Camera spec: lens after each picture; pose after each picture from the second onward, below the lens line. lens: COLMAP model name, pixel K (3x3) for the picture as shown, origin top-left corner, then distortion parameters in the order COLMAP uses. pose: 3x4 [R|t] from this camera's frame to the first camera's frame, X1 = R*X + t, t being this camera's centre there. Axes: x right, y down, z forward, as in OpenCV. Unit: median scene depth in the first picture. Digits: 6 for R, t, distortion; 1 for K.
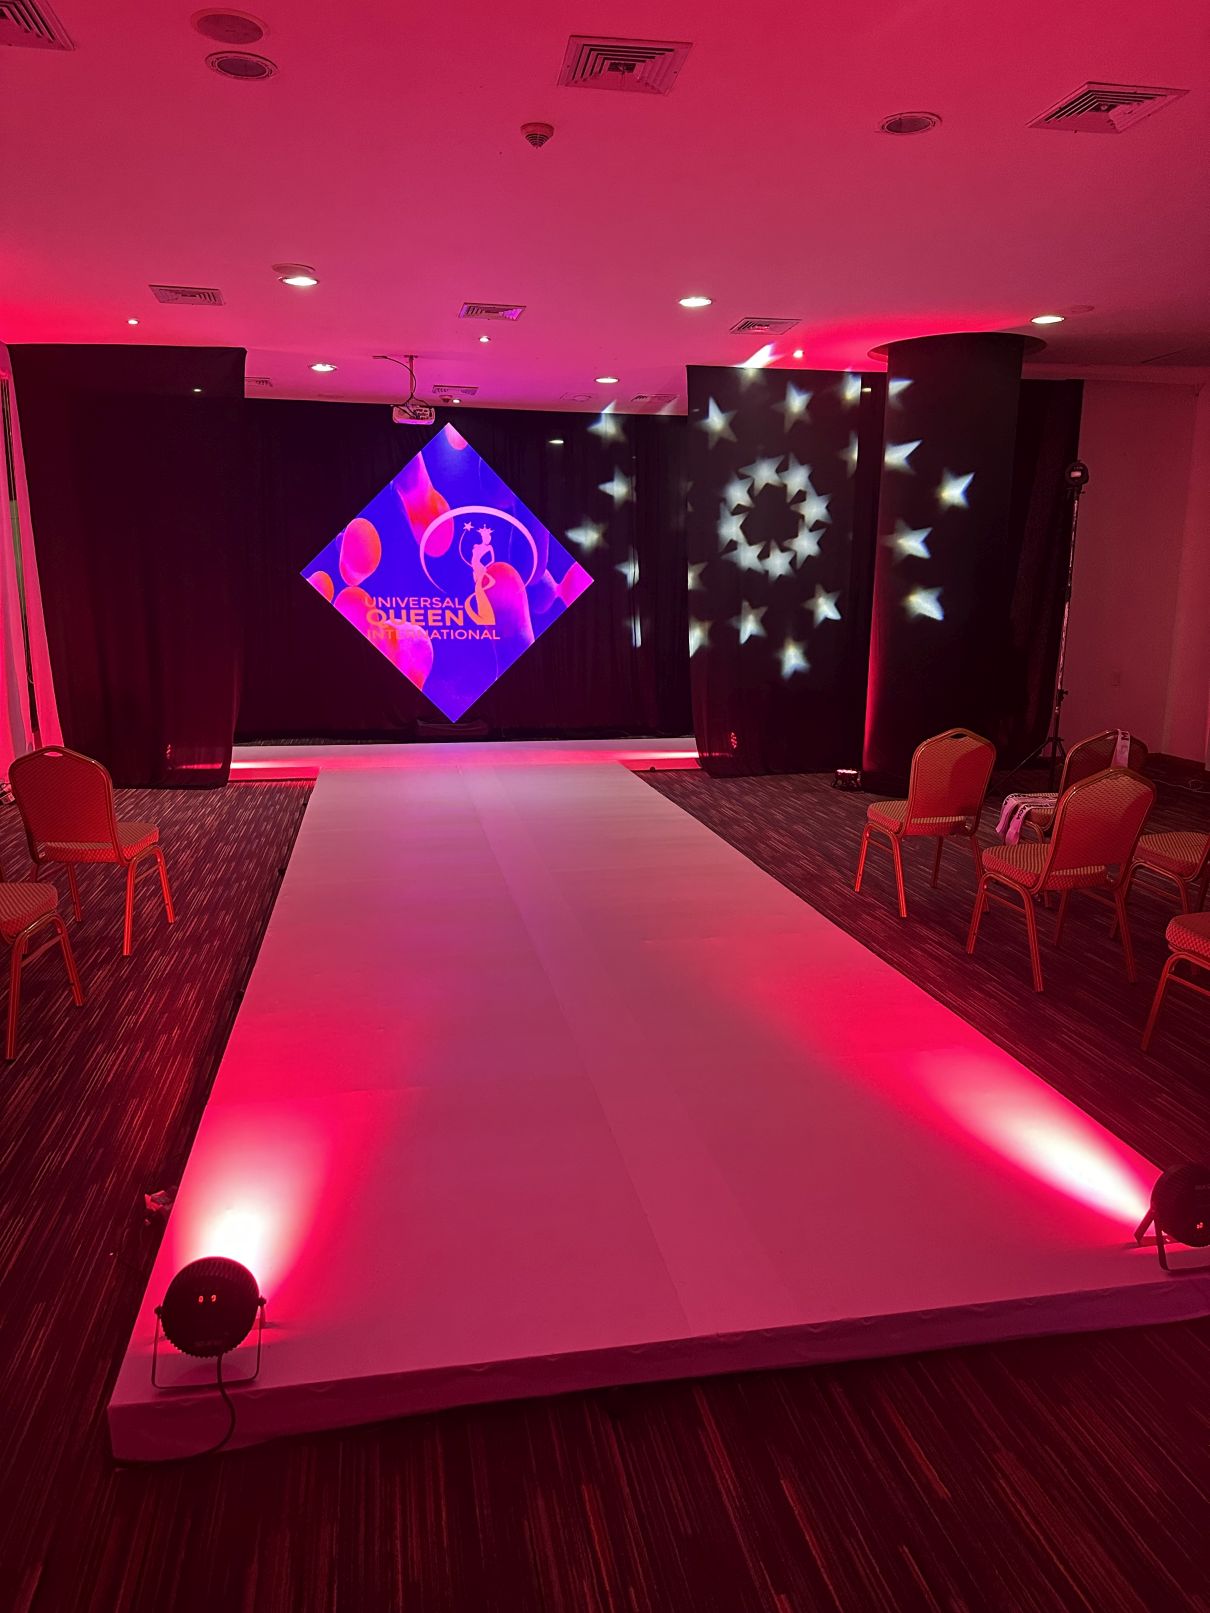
lens RADIAL K [[1137.3, 0, 605.0], [0, 1137.3, 806.5], [0, 0, 1]] dist [0.002958, -0.002911]
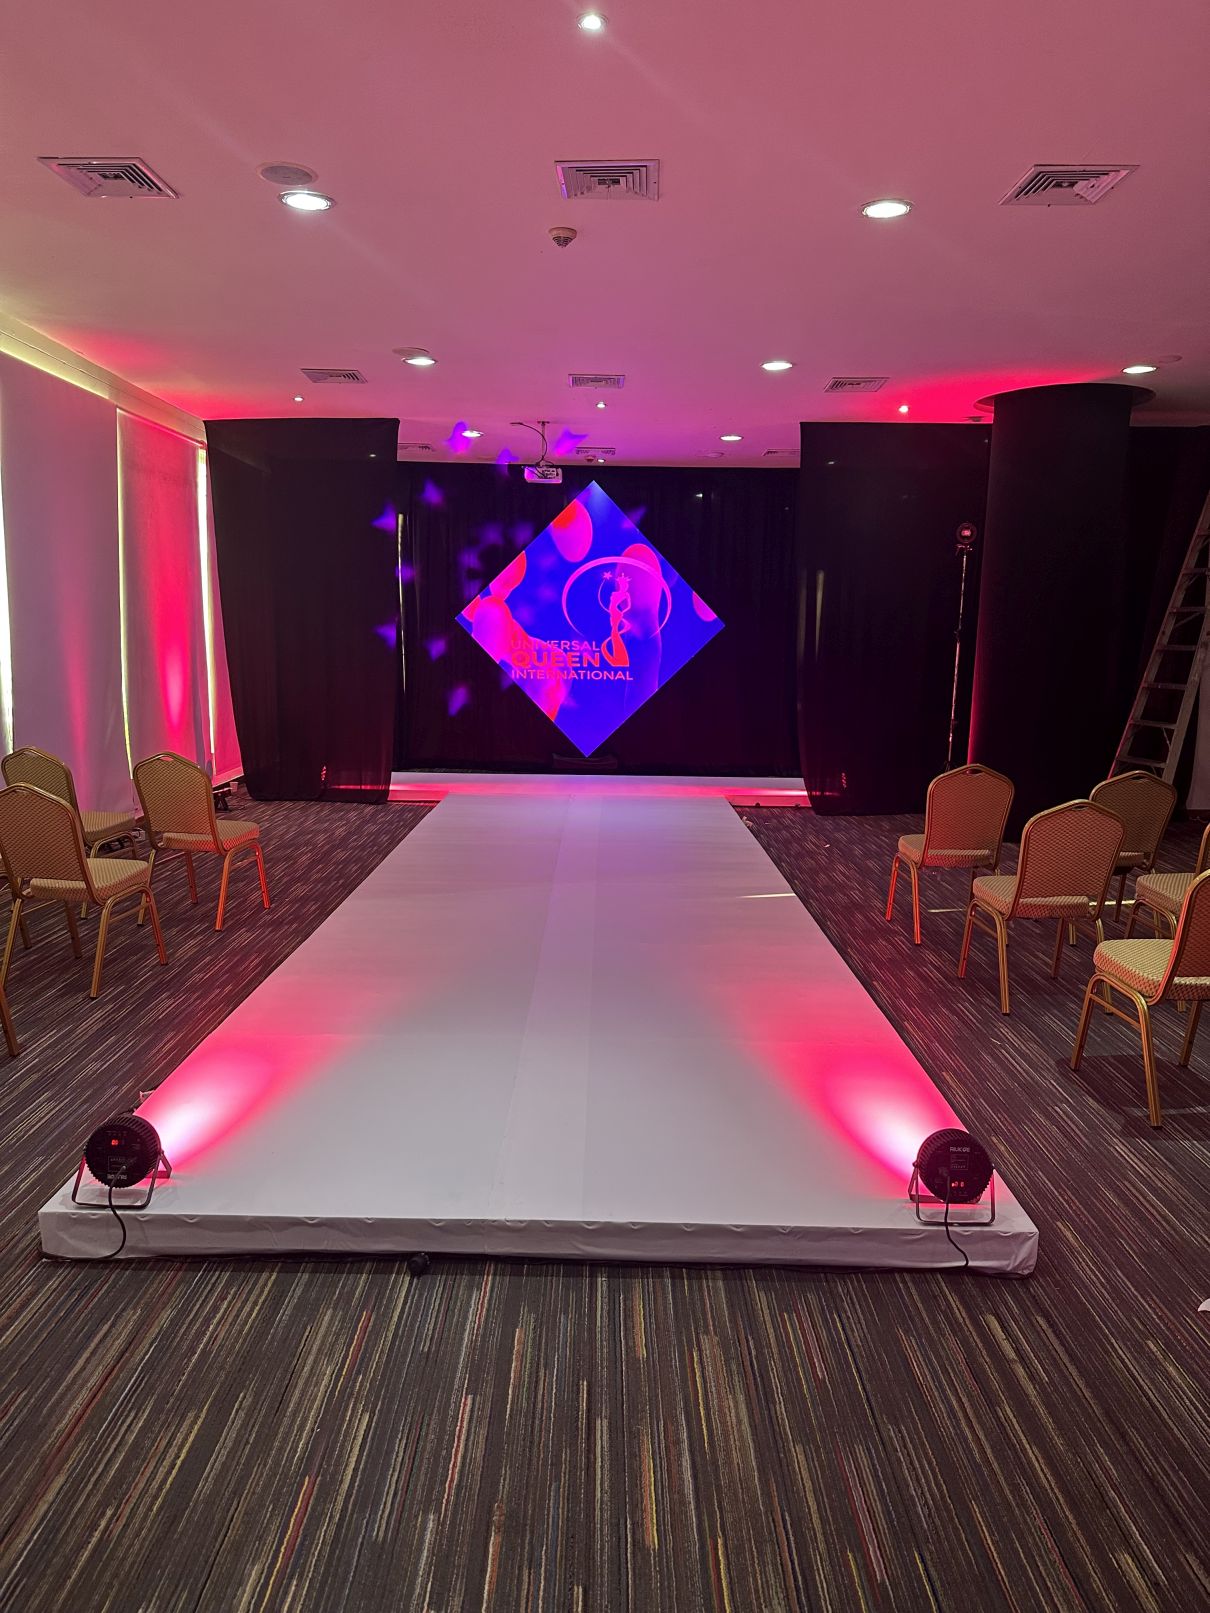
lens RADIAL K [[1127.0, 0, 601.8], [0, 1127.0, 816.7], [0, 0, 1]] dist [0.022337, -0.020903]
pose [[0.981059, 0.040179, -0.189499, 0.109131], [-0.046261, 0.998543, -0.027781, 0.015084], [0.188106, 0.036021, 0.981488, -0.051657]]
